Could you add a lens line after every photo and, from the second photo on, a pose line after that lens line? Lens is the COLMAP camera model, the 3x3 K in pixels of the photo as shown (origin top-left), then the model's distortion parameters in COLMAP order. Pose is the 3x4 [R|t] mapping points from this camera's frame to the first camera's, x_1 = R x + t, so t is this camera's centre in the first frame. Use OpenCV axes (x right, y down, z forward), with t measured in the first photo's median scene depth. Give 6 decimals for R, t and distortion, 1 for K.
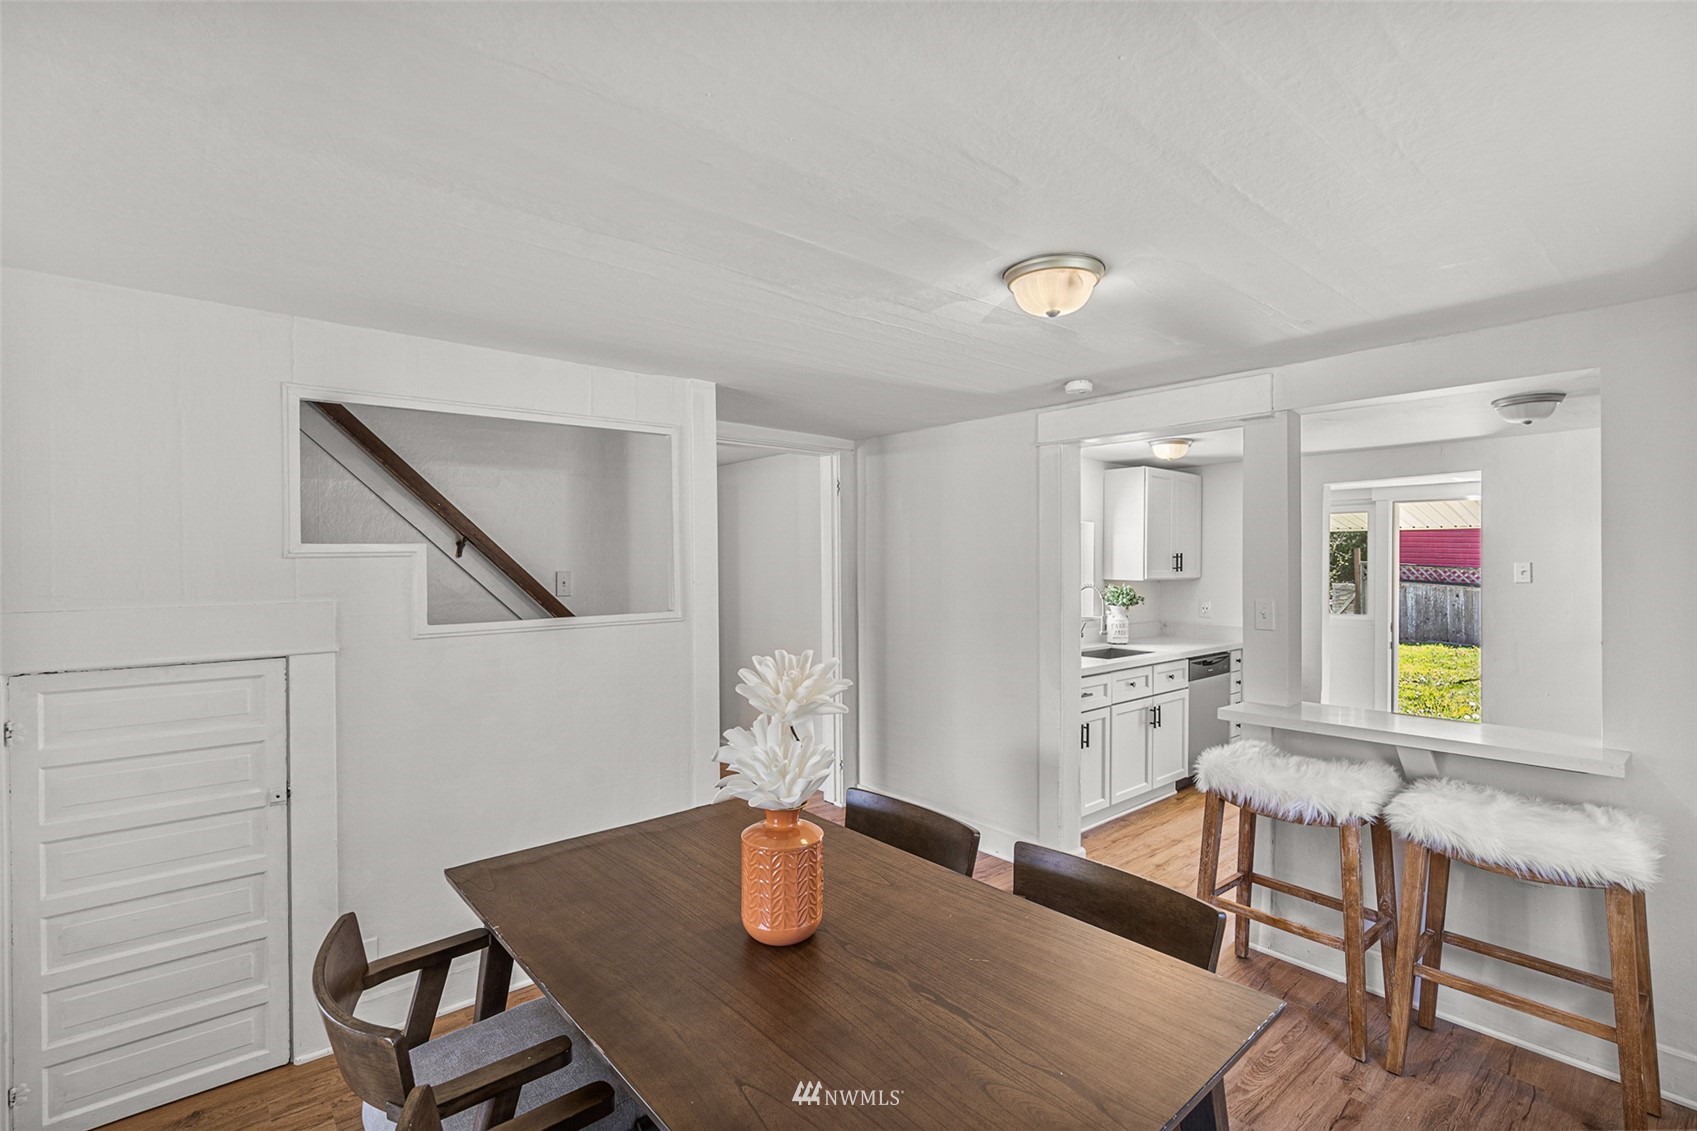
lens RADIAL K [[776.2, 0, 841.2], [0, 776.2, 561.3], [0, 0, 1]] dist [-0.004115, 0.000503]
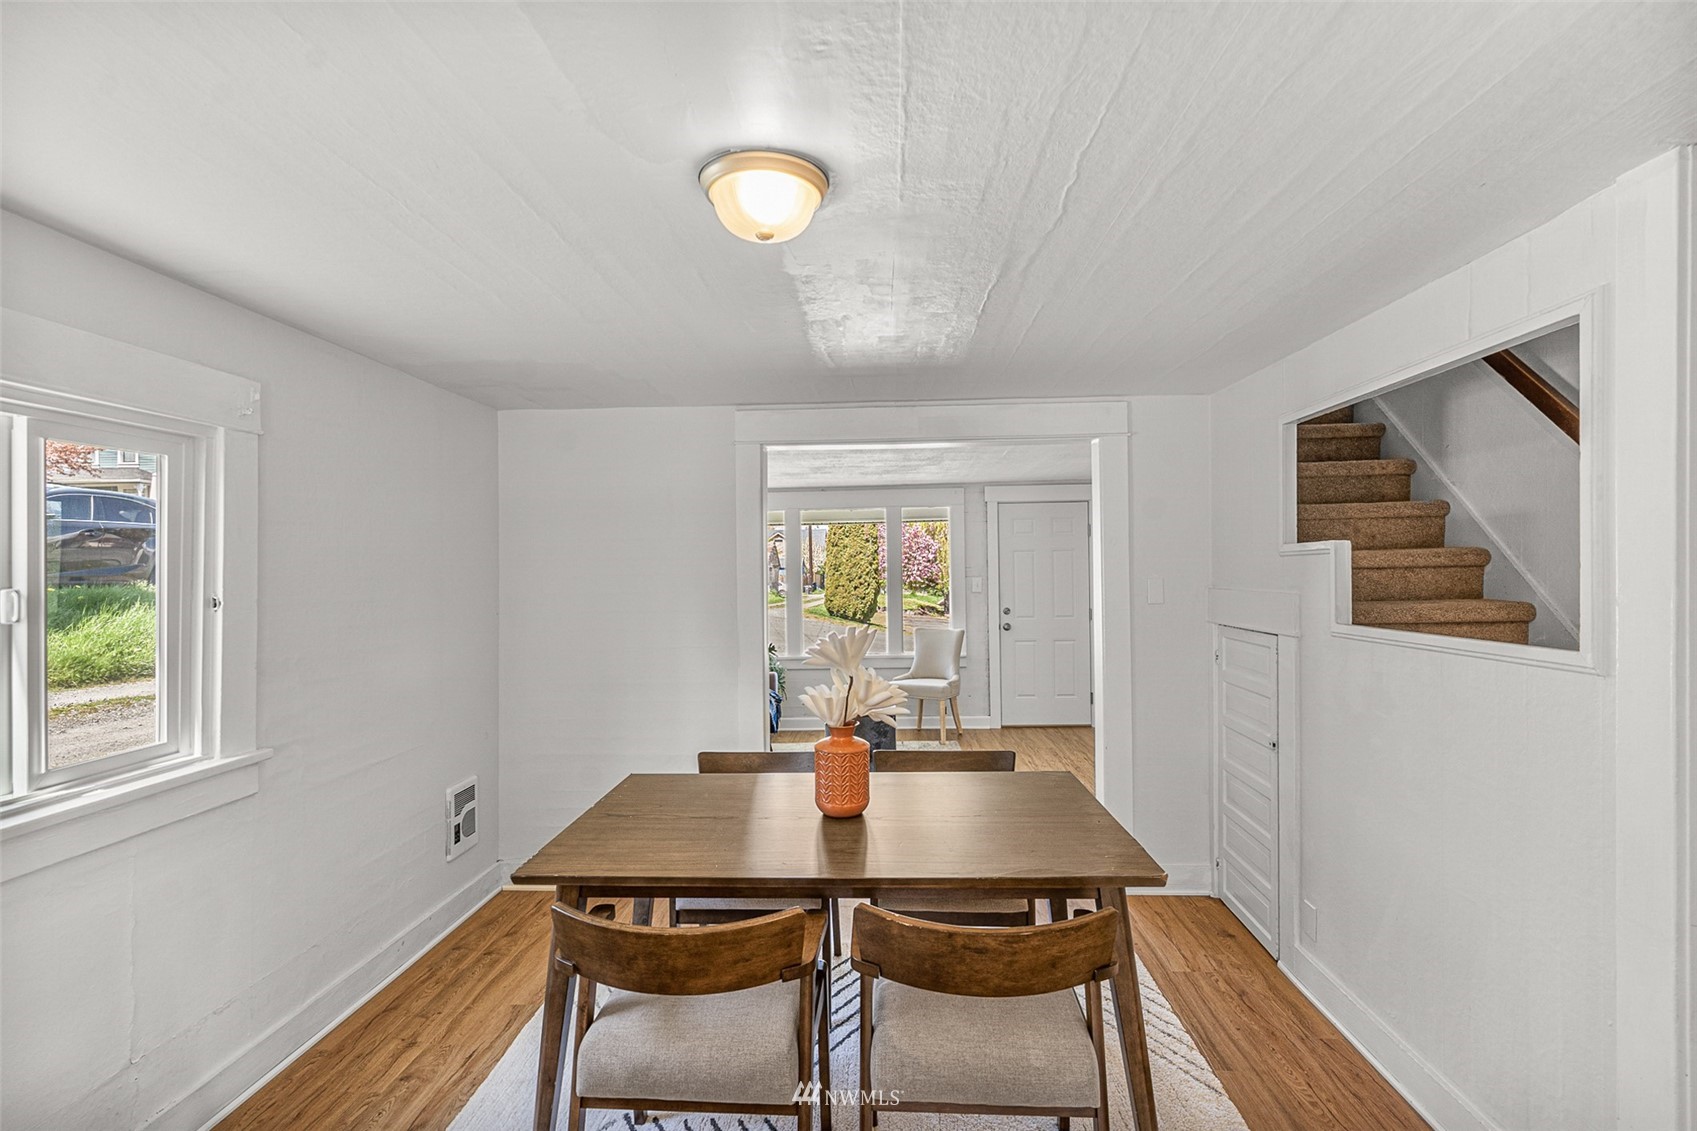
lens RADIAL K [[769.5, 0, 871.8], [0, 769.5, 568.4], [0, 0, 1]] dist [0.002846, 0.000442]
pose [[-0.650102, 0.008342, -0.759801, 0.308372], [0.002773, 0.999959, 0.008606, 0.001302], [0.759842, 0.003488, -0.650098, 0.616448]]
